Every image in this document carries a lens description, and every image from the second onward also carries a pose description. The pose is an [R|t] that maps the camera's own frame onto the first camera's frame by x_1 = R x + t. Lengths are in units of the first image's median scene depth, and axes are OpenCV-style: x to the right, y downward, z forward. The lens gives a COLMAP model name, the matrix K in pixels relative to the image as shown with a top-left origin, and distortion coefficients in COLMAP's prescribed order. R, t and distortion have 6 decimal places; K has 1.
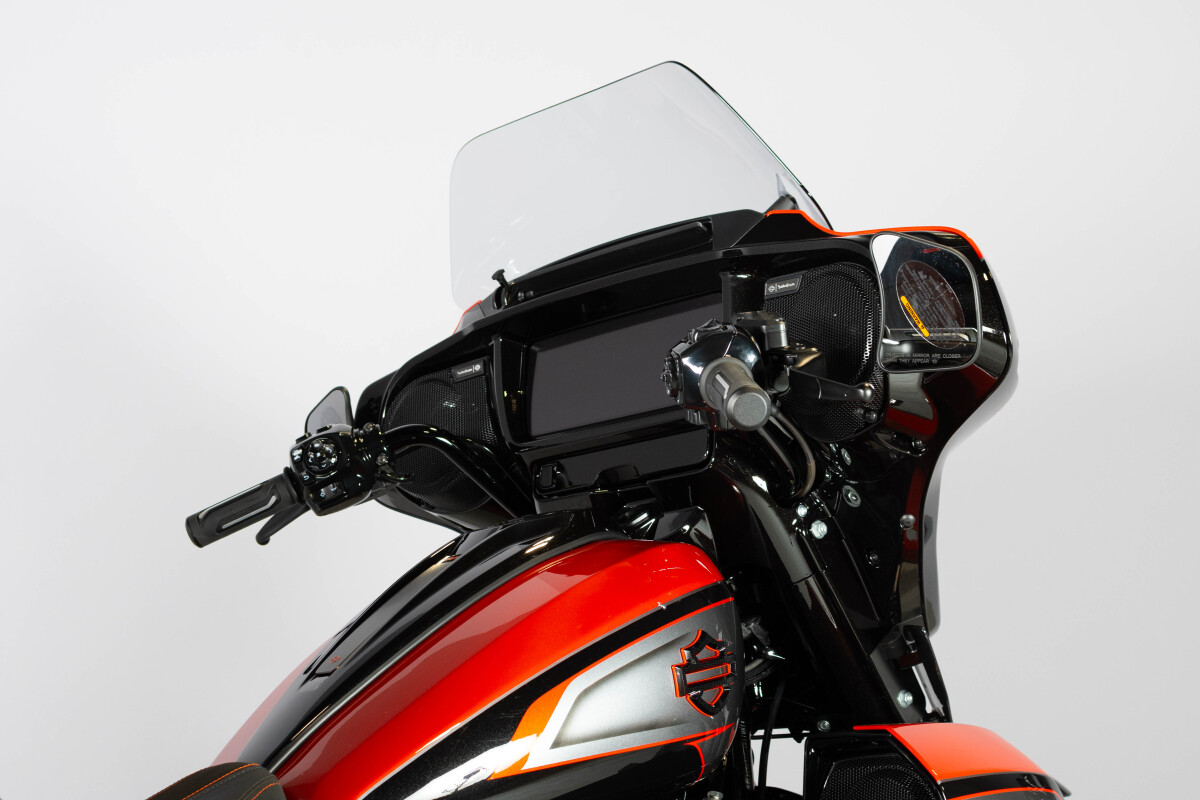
lens RADIAL K [[1951.6, 0, 600.0], [0, 1951.6, 400.0], [0, 0, 1]] dist [-0.000727, 0.062445]
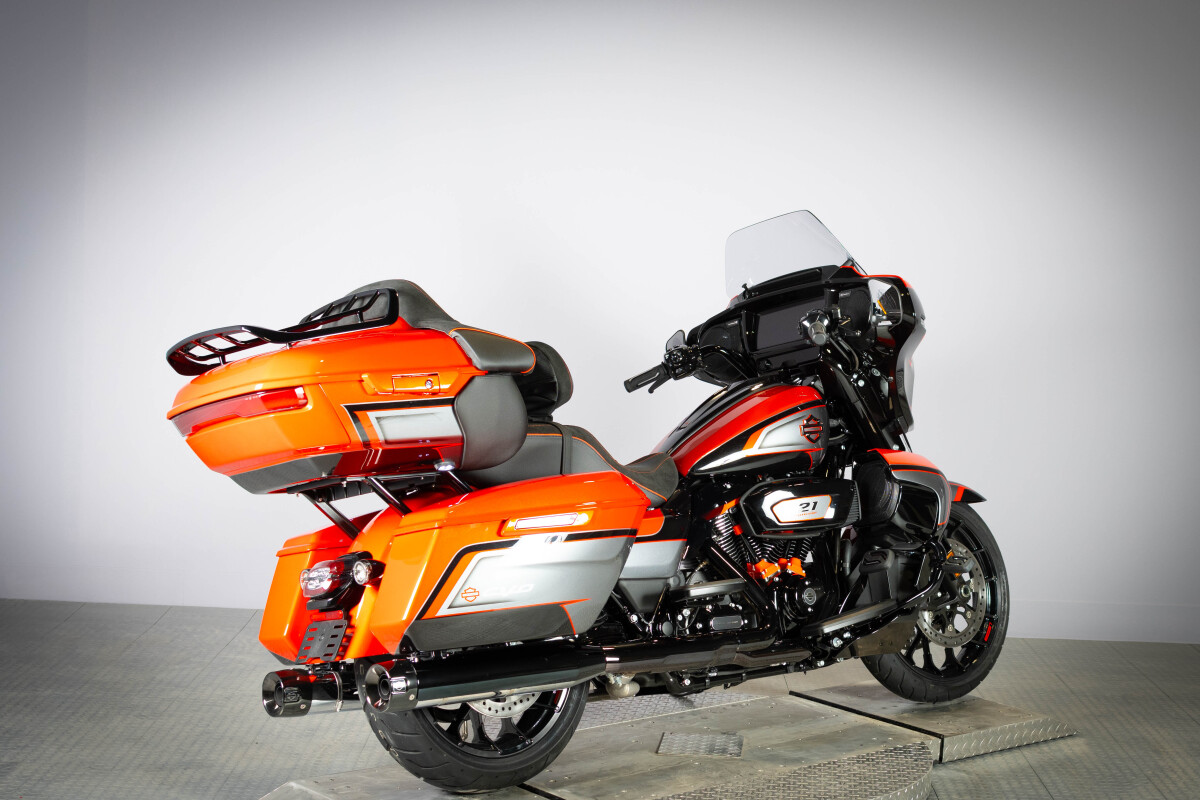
lens RADIAL K [[1831.0, 0, 600.0], [0, 1831.0, 400.0], [0, 0, 1]] dist [-0.002309, 0.014722]
pose [[0.989079, 0.000919, -0.147386, 0.124885], [0.004955, 0.999208, 0.039480, -0.011941], [0.147305, -0.039779, 0.988291, -1.525508]]
